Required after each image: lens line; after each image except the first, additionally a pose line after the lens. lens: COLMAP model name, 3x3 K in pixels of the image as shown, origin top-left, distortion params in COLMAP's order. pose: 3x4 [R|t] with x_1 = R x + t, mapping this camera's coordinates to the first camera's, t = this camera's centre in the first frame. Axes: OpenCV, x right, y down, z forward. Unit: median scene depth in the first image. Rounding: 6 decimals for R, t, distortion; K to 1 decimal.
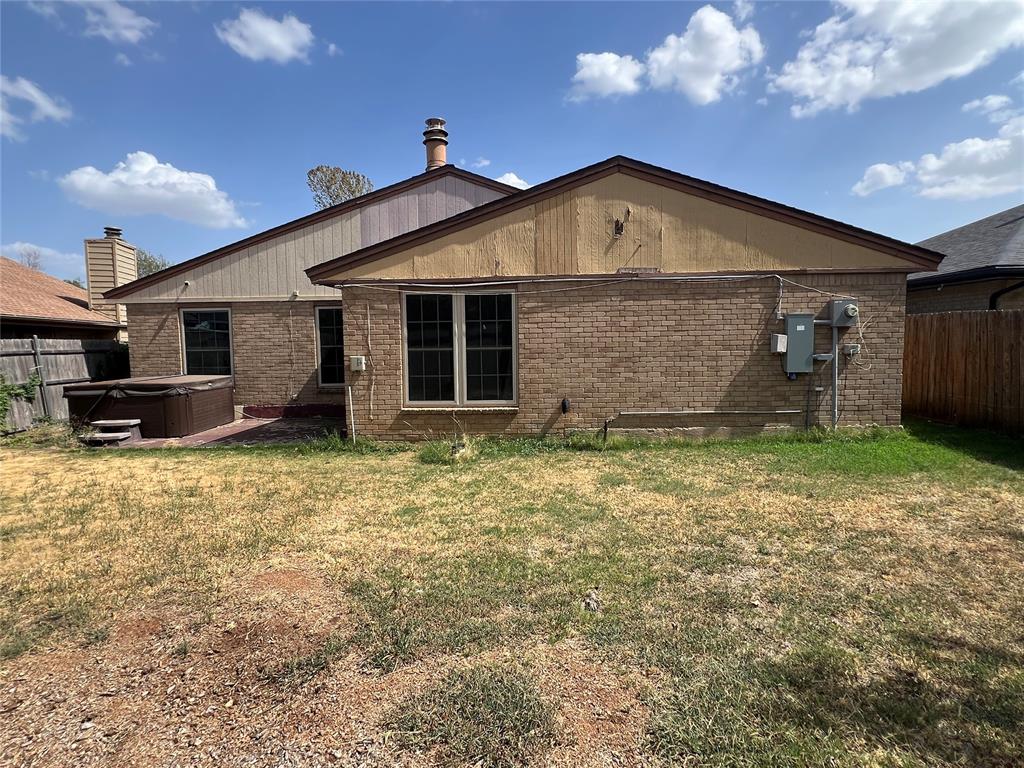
lens RADIAL K [[542.9, 0, 511.5], [0, 542.9, 384.4], [0, 0, 1]] dist [-0.004136, 0.002440]
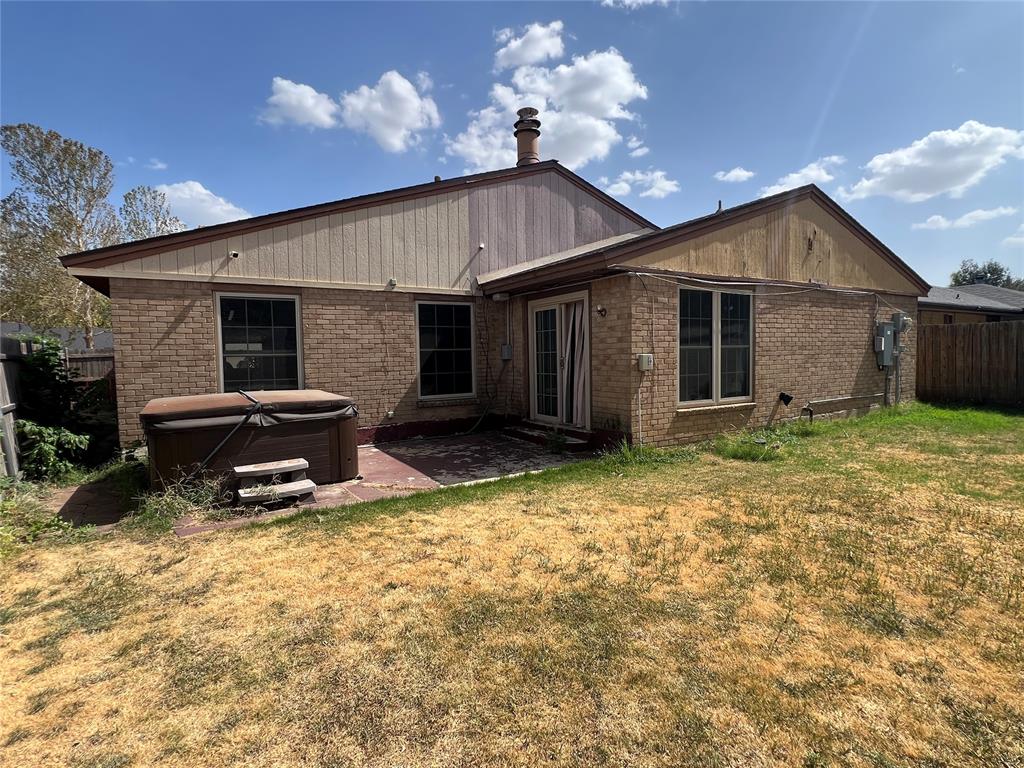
lens RADIAL K [[499.9, 0, 511.5], [0, 499.9, 375.5], [0, 0, 1]] dist [-0.010456, 0.000420]
pose [[0.846749, -0.023860, 0.531457, -0.631833], [0.048386, 0.998307, -0.032271, -0.000913], [-0.529787, 0.053040, 0.846470, 0.300023]]
